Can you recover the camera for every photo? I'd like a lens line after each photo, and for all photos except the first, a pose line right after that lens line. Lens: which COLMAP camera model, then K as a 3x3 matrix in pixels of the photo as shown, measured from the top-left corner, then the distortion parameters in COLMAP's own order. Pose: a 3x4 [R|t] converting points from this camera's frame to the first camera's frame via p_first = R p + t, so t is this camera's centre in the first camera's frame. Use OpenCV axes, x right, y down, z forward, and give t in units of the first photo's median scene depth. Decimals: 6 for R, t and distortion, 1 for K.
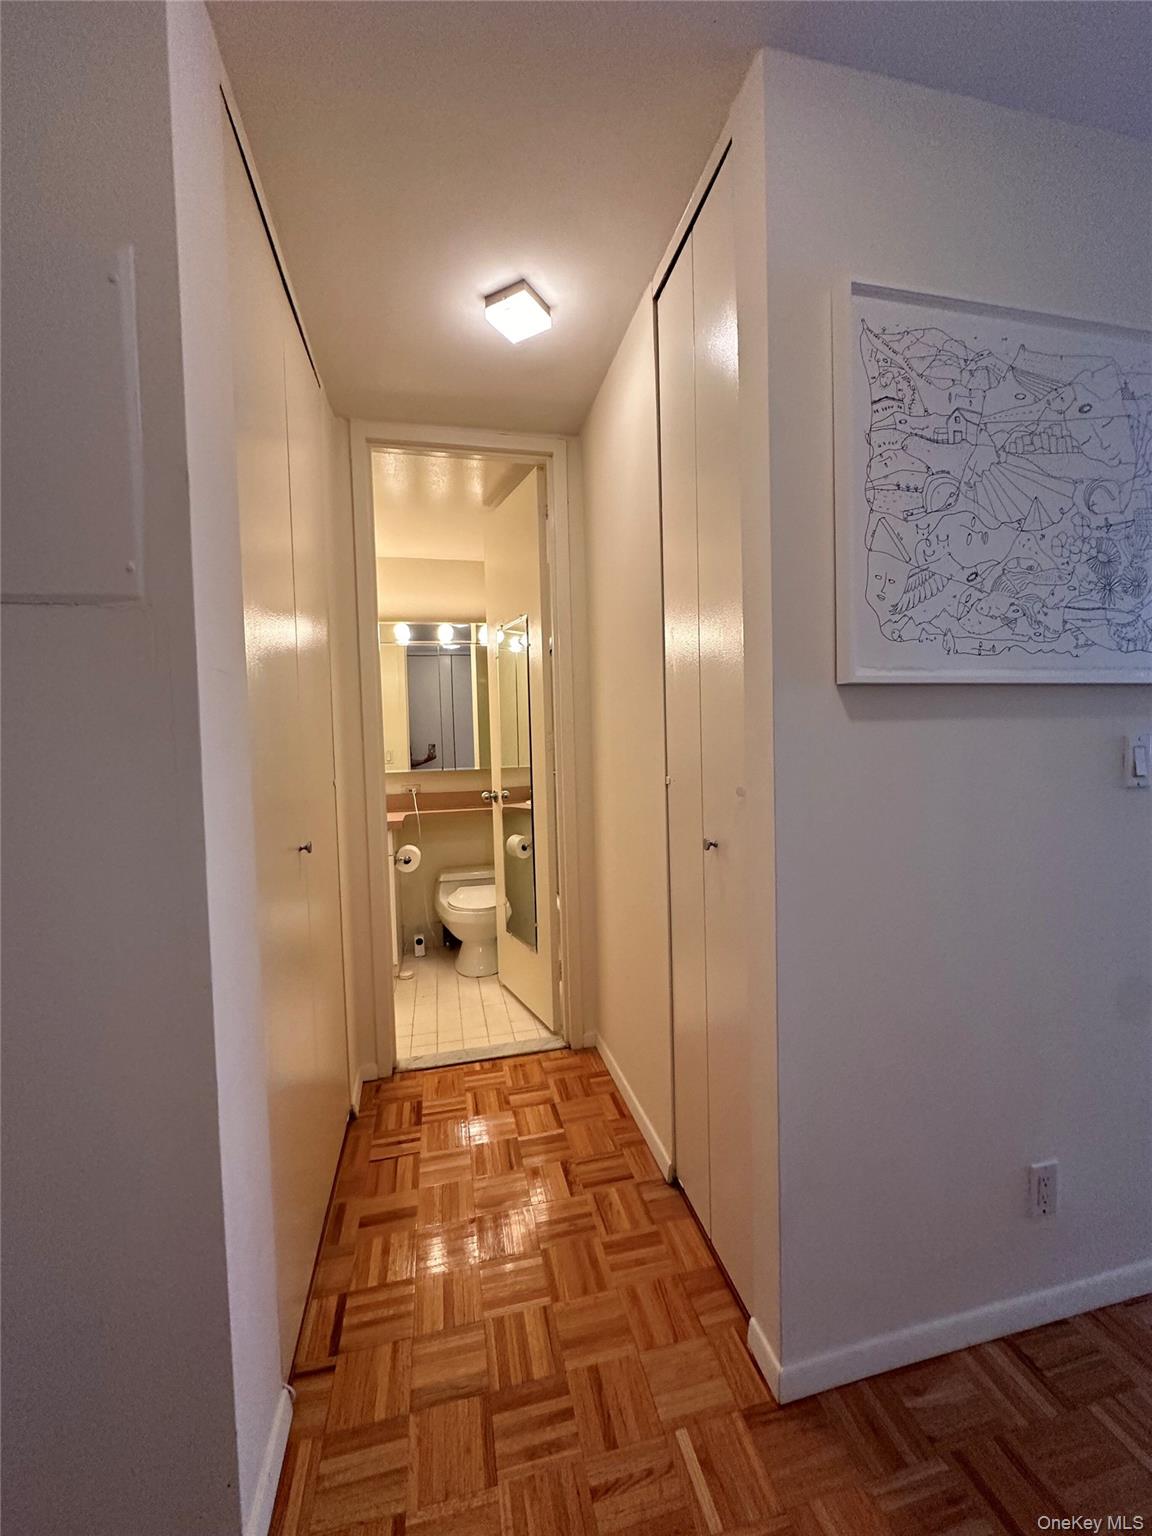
lens RADIAL K [[613.0, 0, 576.3], [0, 613.0, 771.4], [0, 0, 1]] dist [0.000425, -0.000004]
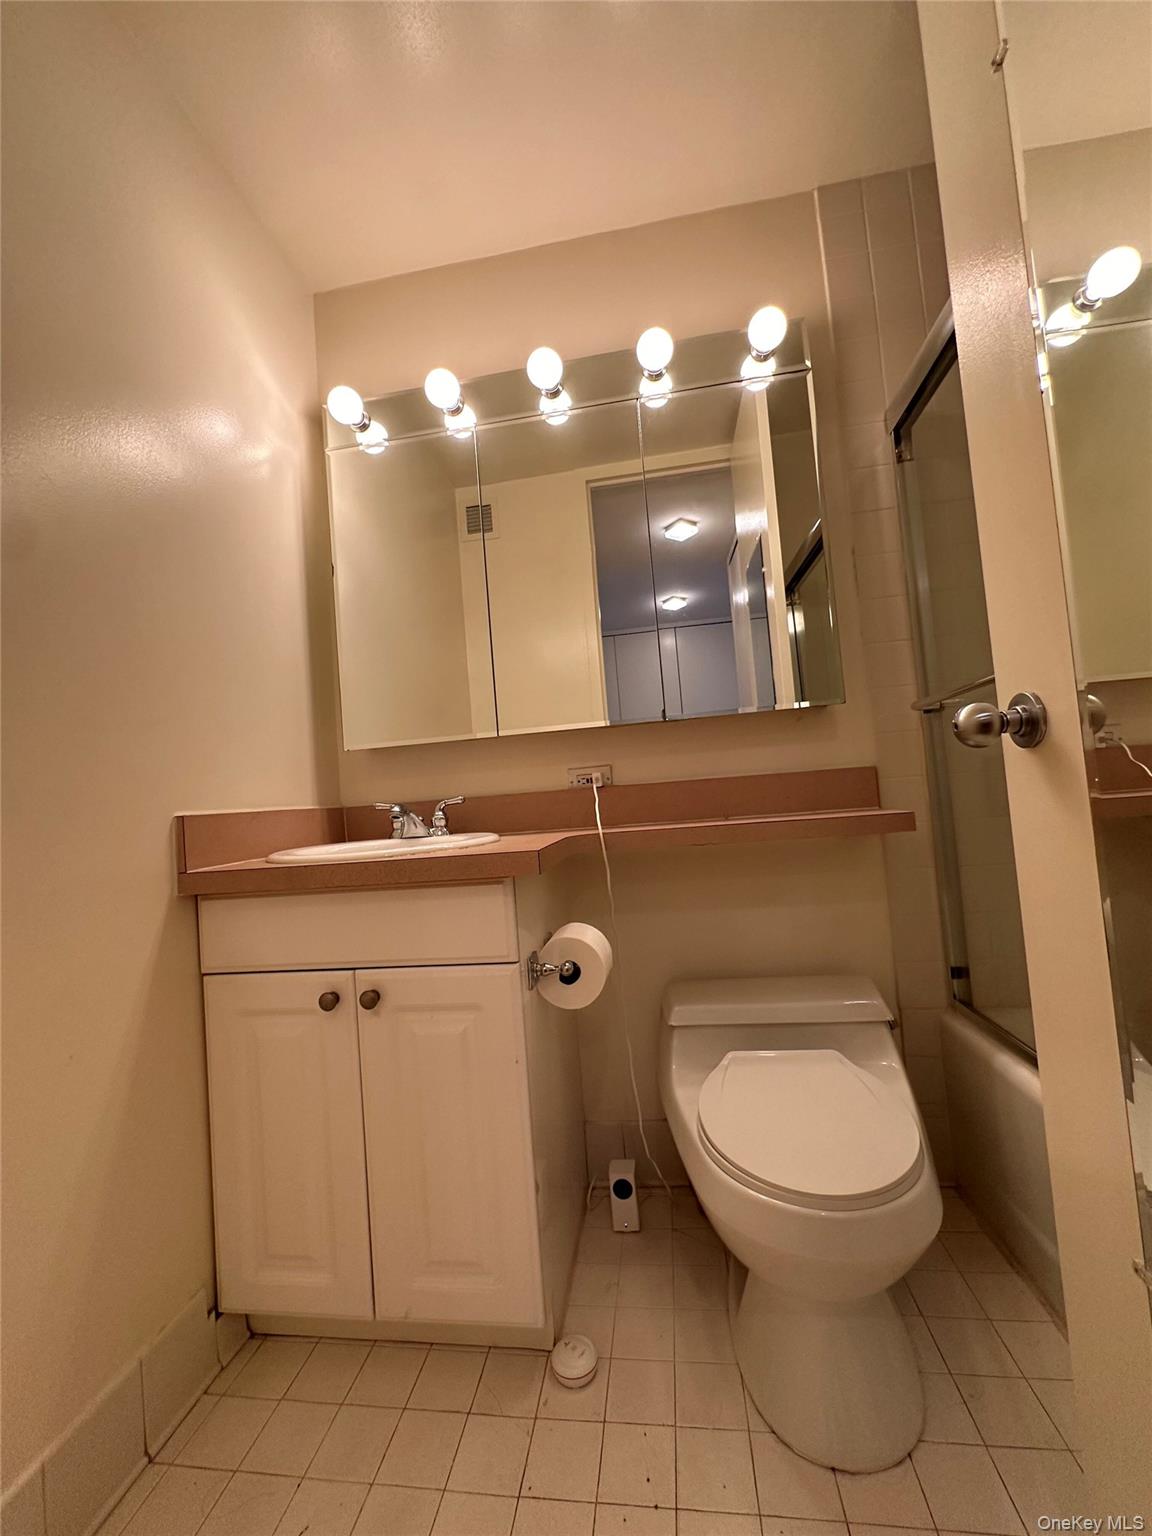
lens RADIAL K [[613.0, 0, 572.5], [0, 613.0, 774.5], [0, 0, 1]] dist [0.000425, -0.000004]
pose [[0.928971, -0.057961, -0.365587, -0.138013], [0.035741, 0.997095, -0.067264, 0.056676], [0.368424, 0.049420, 0.928344, 0.645544]]
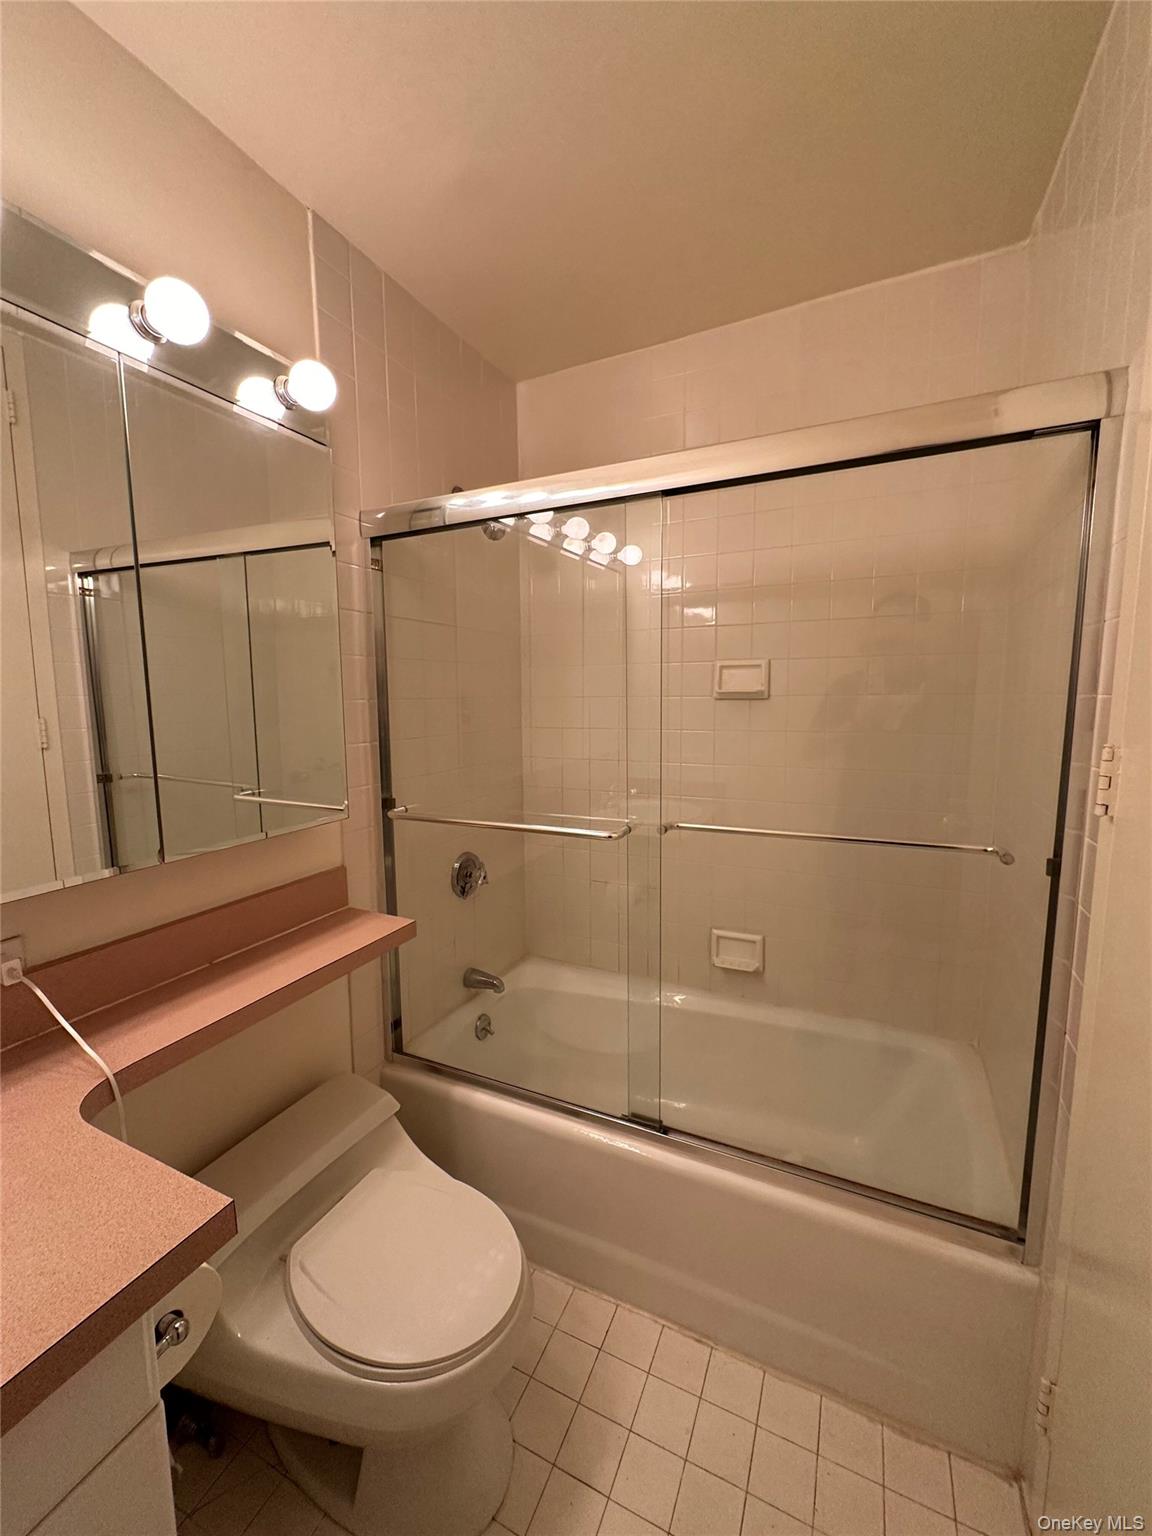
lens RADIAL K [[613.0, 0, 574.4], [0, 613.0, 764.8], [0, 0, 1]] dist [0.000425, -0.000004]
pose [[0.623180, -0.066883, 0.779213, -0.315730], [0.007730, 0.996815, 0.079379, -0.064626], [-0.782040, -0.043444, 0.621712, 0.715371]]
